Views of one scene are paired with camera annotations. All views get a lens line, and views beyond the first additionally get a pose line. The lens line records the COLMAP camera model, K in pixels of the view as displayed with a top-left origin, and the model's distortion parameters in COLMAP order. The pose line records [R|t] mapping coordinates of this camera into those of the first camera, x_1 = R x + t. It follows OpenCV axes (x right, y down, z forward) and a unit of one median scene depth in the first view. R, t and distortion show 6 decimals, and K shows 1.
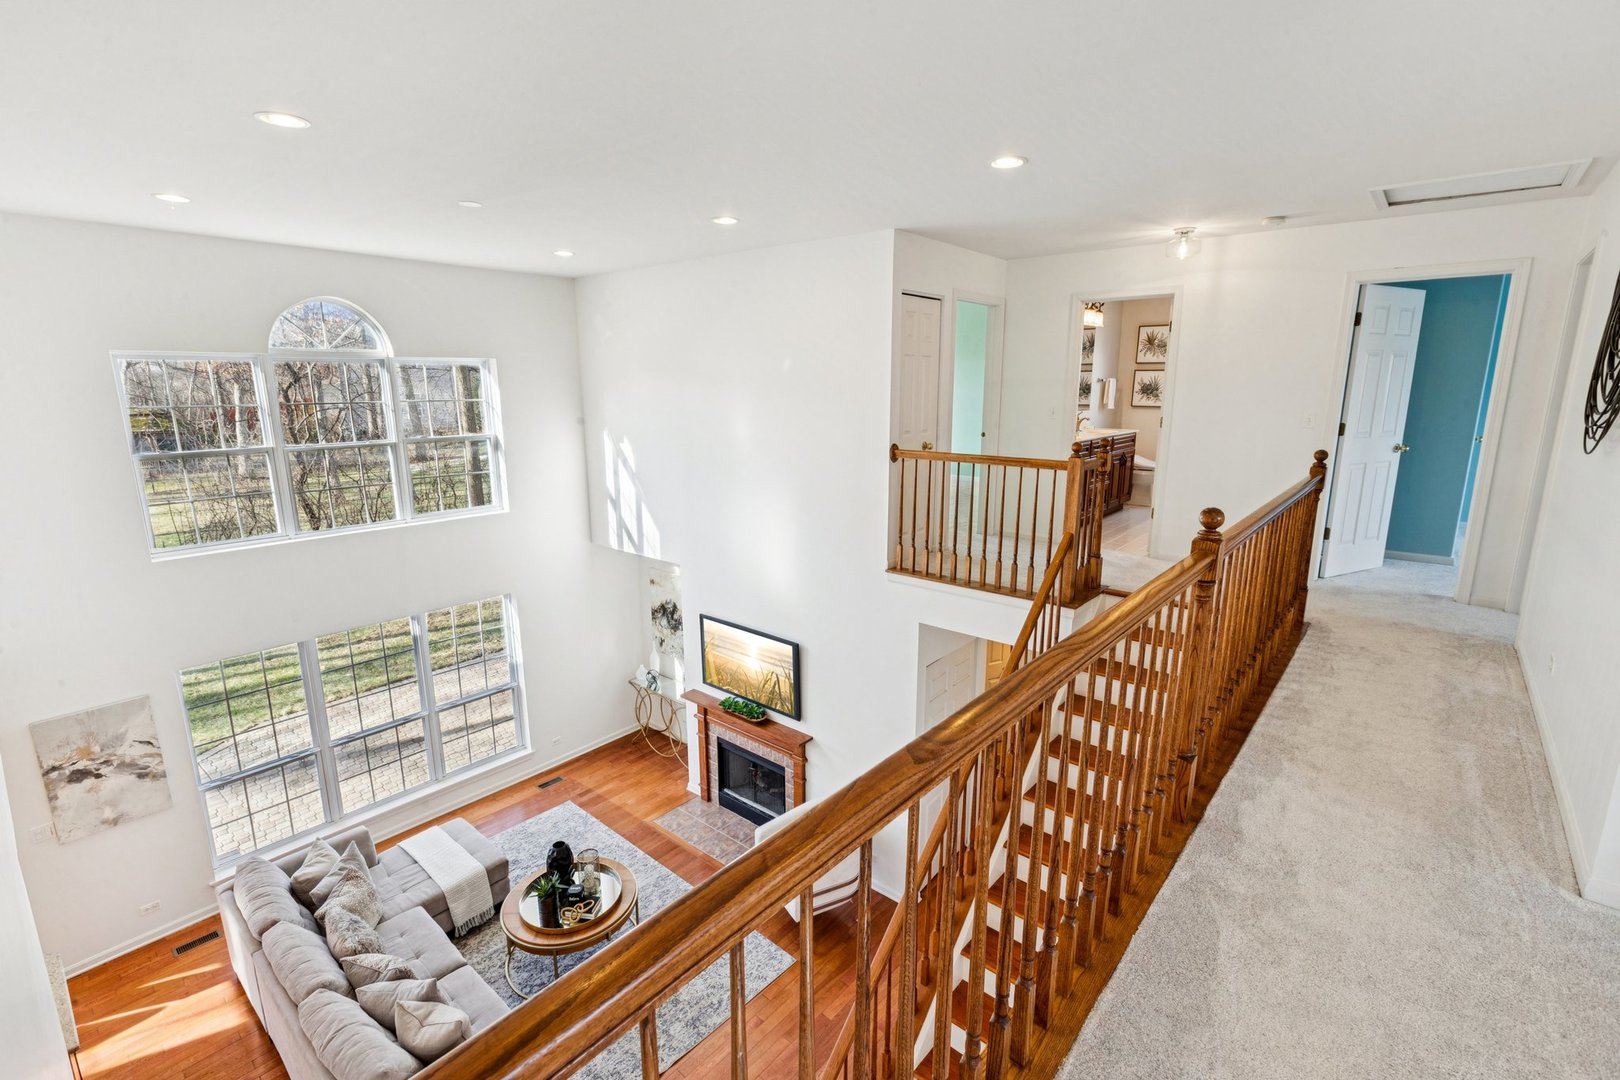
lens RADIAL K [[714.7, 0, 816.2], [0, 714.7, 525.0], [0, 0, 1]] dist [0.000424, -0.000114]
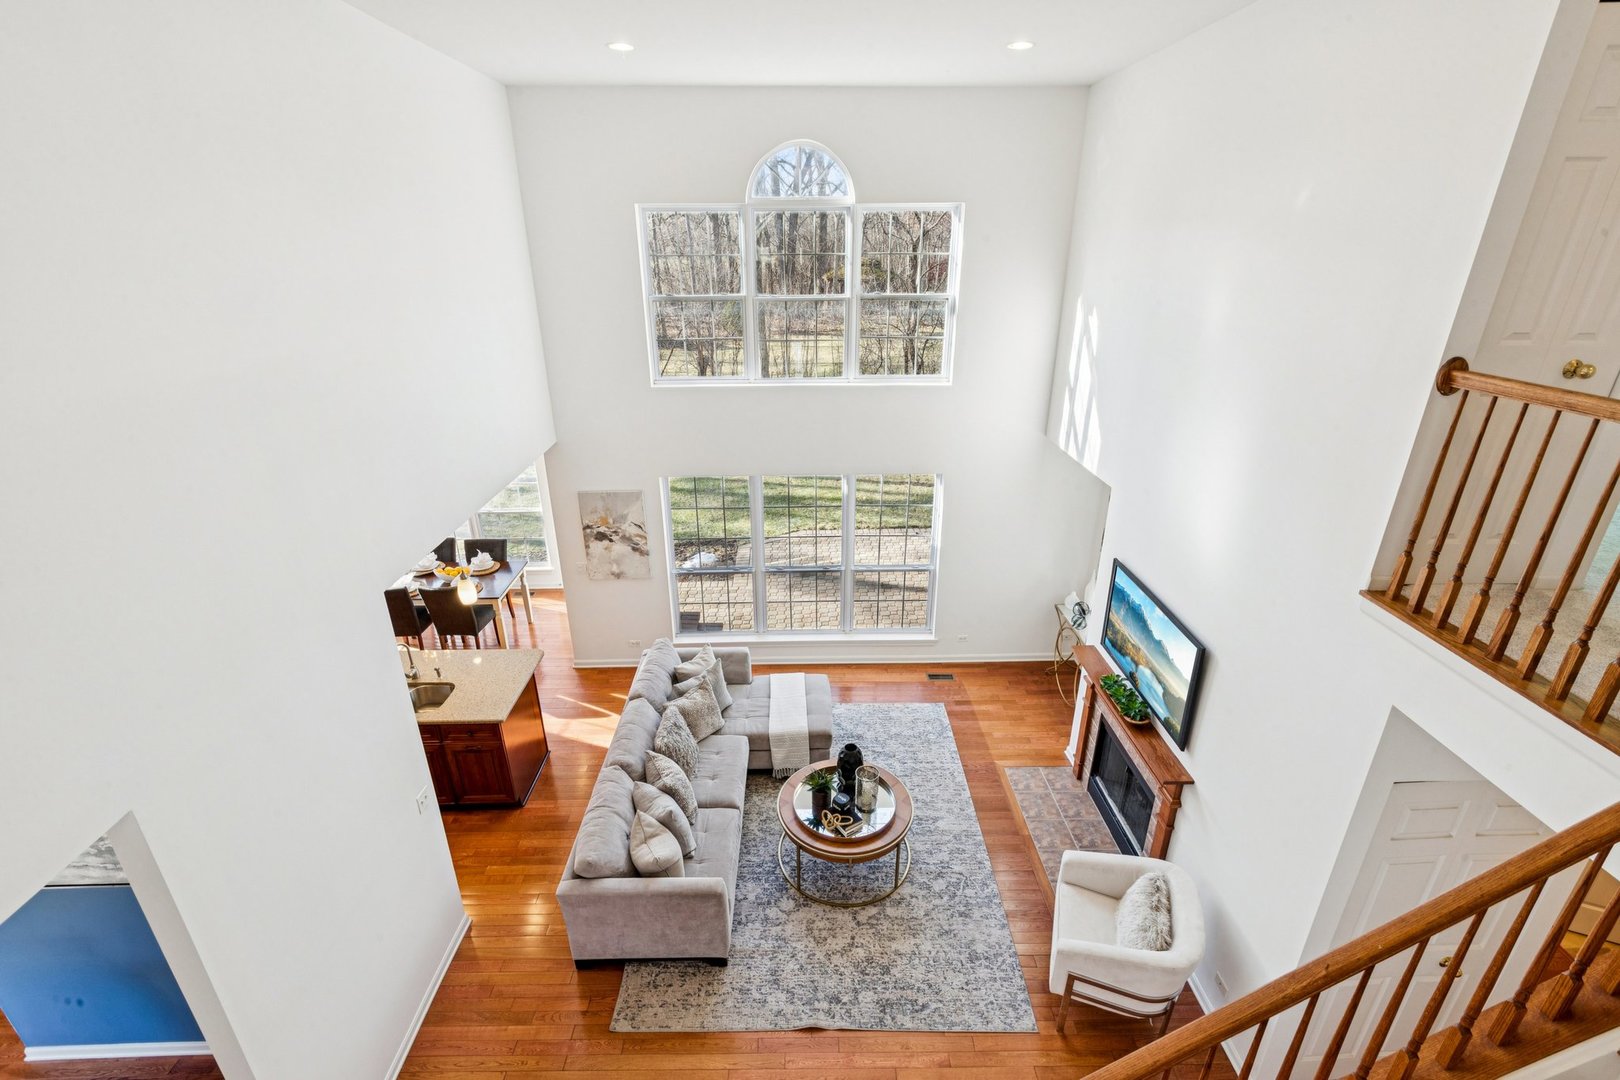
lens RADIAL K [[729.7, 0, 810.0], [0, 729.7, 540.0], [0, 0, 1]] dist [0.000593, 0.000040]
pose [[0.664945, 0.286077, -0.689933, 0.153669], [-0.145629, 0.955669, 0.255908, -0.044975], [0.732557, -0.069690, 0.677129, 0.254566]]
